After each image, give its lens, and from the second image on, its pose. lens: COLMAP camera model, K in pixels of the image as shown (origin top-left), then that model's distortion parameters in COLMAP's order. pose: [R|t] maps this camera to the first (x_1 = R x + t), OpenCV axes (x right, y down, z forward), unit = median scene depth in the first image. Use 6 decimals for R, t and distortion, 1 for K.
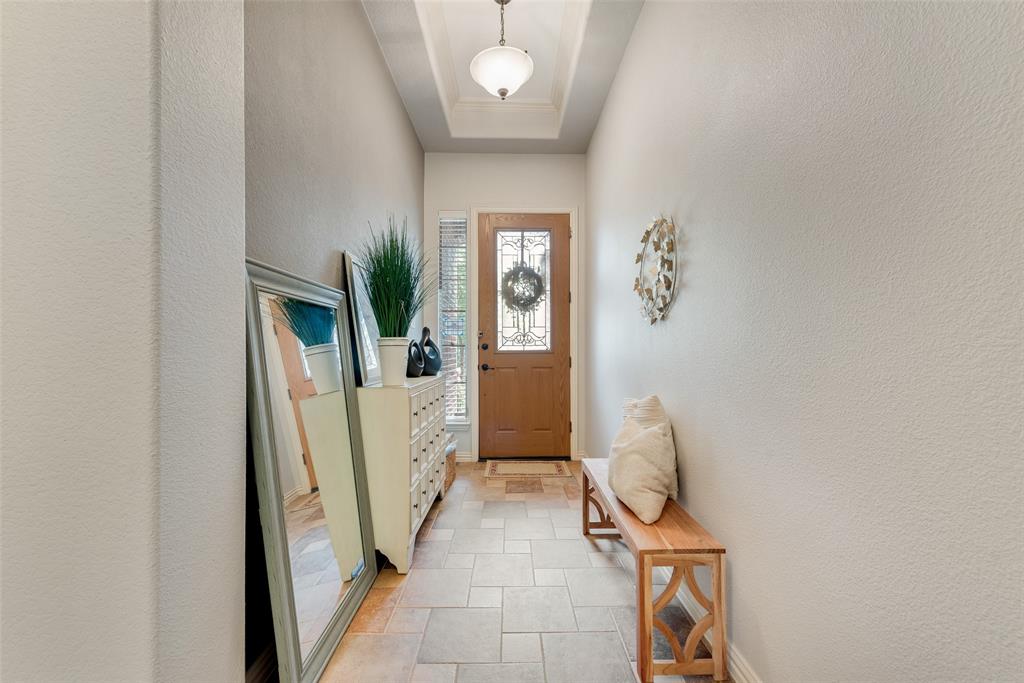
lens RADIAL K [[403.3, 0, 512.0], [0, 403.3, 345.2], [0, 0, 1]] dist [0.019343, -0.005937]
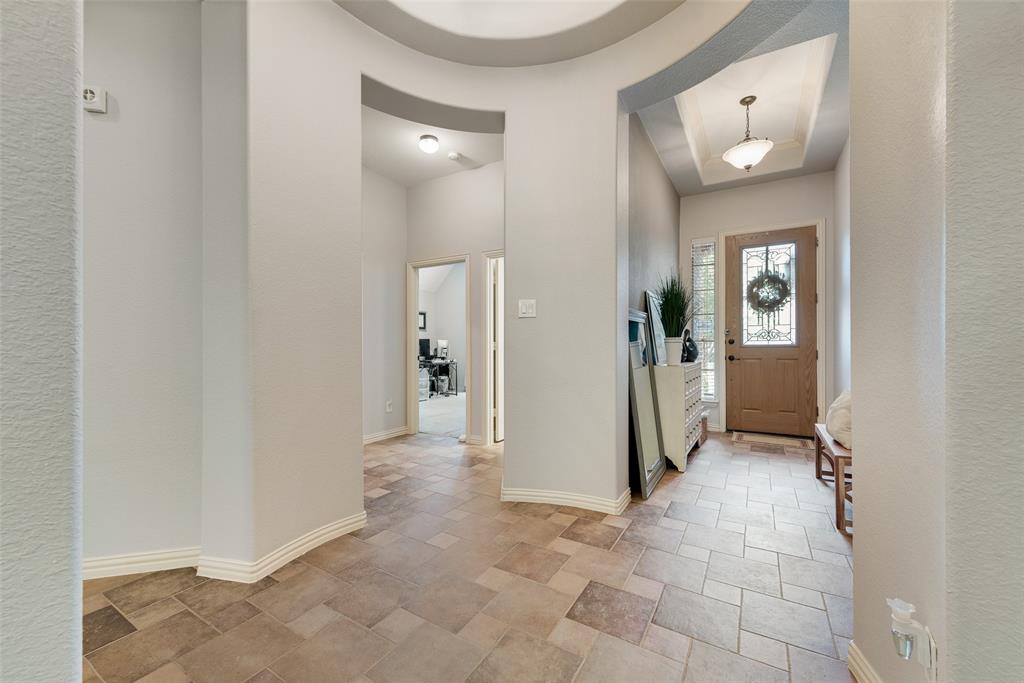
lens RADIAL K [[403.3, 0, 512.0], [0, 403.3, 345.2], [0, 0, 1]] dist [0.019343, -0.005937]
pose [[0.851082, -0.001041, -0.525031, 0.014486], [0.008603, 0.999891, 0.011963, -0.006714], [0.524962, -0.014698, 0.850999, -0.440300]]
